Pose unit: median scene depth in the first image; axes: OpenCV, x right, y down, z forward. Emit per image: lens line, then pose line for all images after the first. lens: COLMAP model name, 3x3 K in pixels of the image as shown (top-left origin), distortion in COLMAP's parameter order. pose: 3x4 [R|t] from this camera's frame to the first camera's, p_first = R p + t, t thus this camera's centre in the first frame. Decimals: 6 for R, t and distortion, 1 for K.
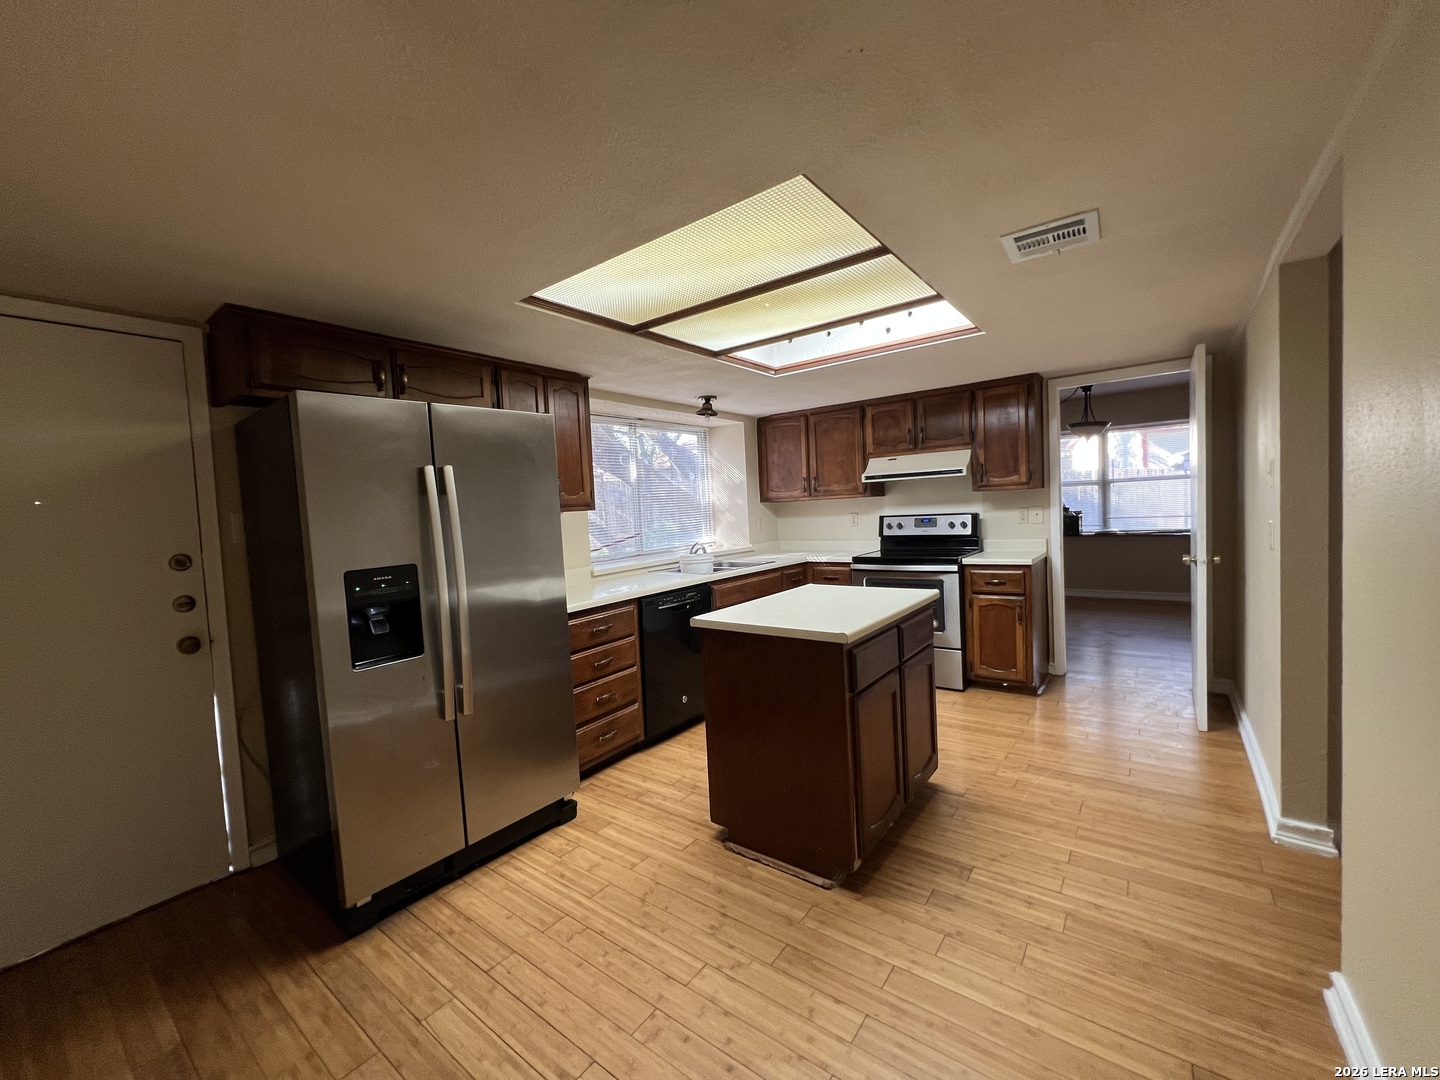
lens RADIAL K [[579.8, 0, 718.9], [0, 579.8, 538.7], [0, 0, 1]] dist [-0.001361, 0.000193]
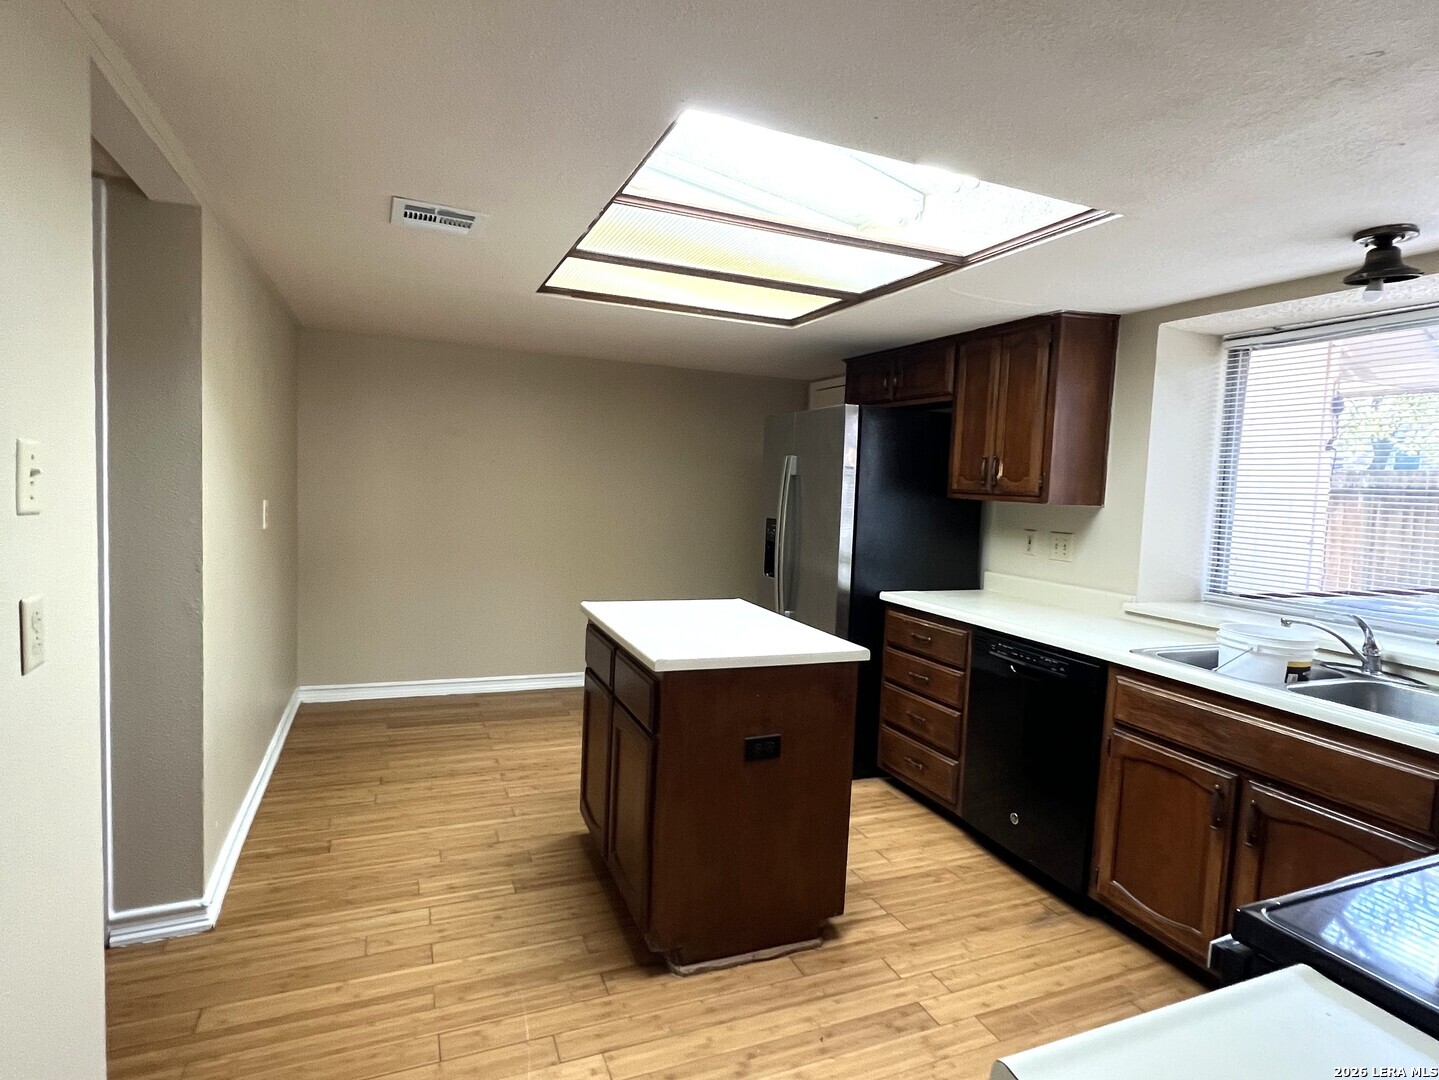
lens RADIAL K [[766.5, 0, 719.5], [0, 766.5, 540.0], [0, 0, 1]] dist [-0.015620, -0.000384]
pose [[-0.503352, 0.093812, -0.858974, 0.662456], [-0.066355, 0.986957, 0.146673, -0.097198], [0.861530, 0.130826, -0.490561, 0.942083]]
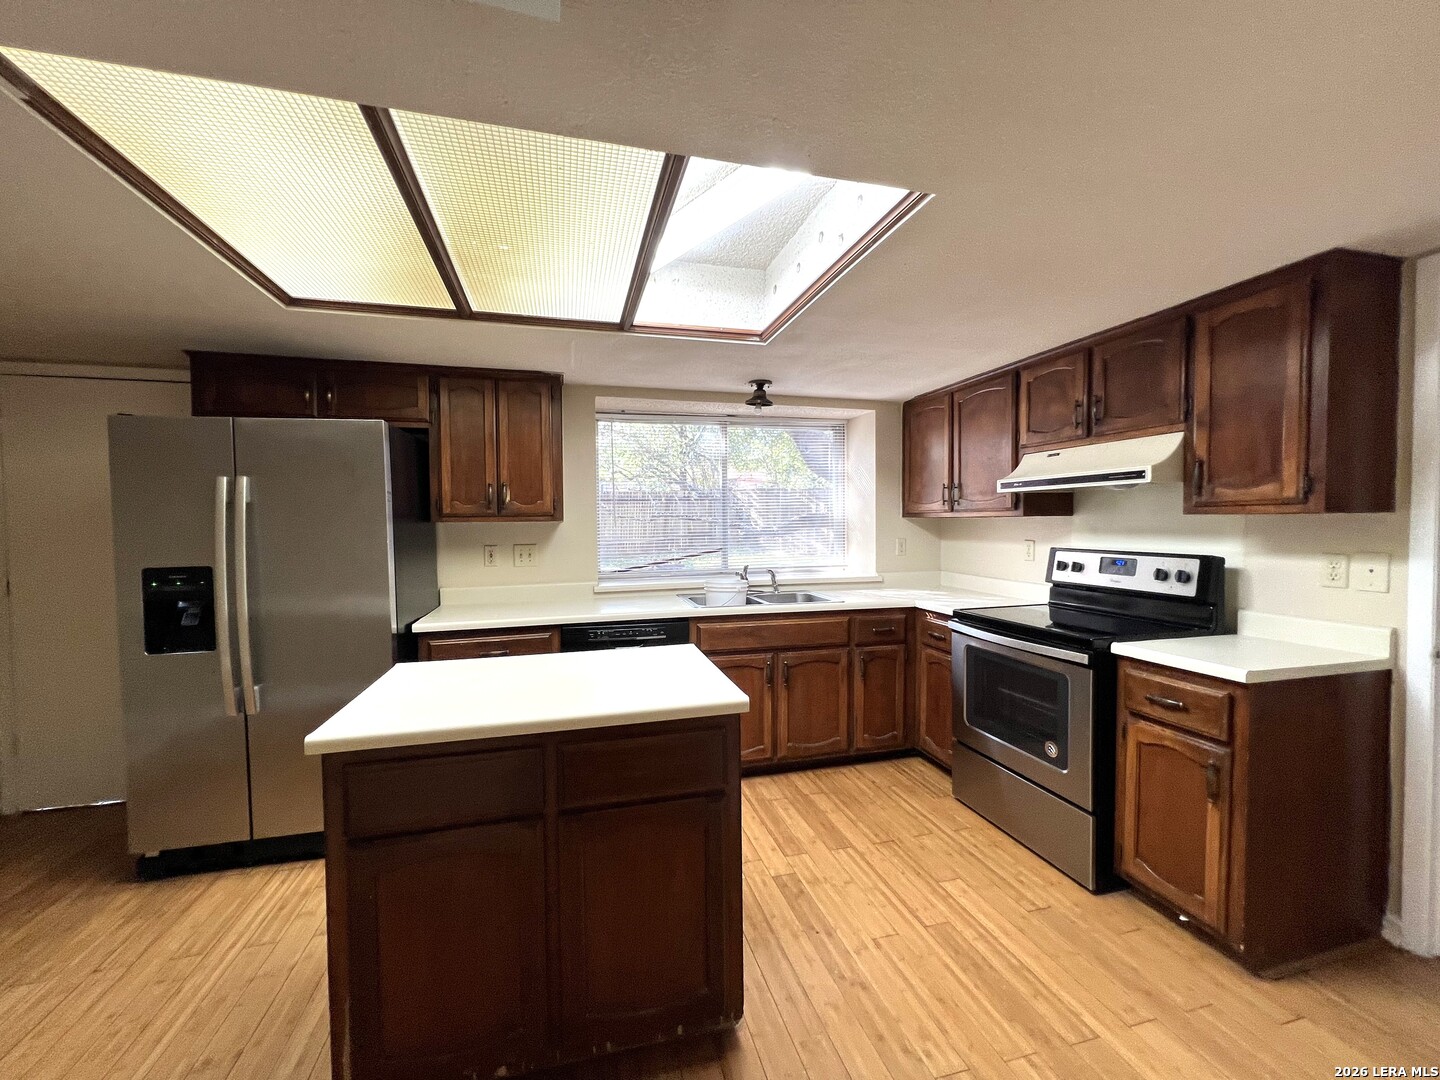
lens RADIAL K [[579.8, 0, 718.9], [0, 579.8, 538.7], [0, 0, 1]] dist [-0.001361, 0.000193]
pose [[0.787998, 0.062009, -0.612548, 0.453467], [-0.064305, 0.997763, 0.018281, -0.045435], [0.612311, 0.024985, 0.790222, 0.367528]]
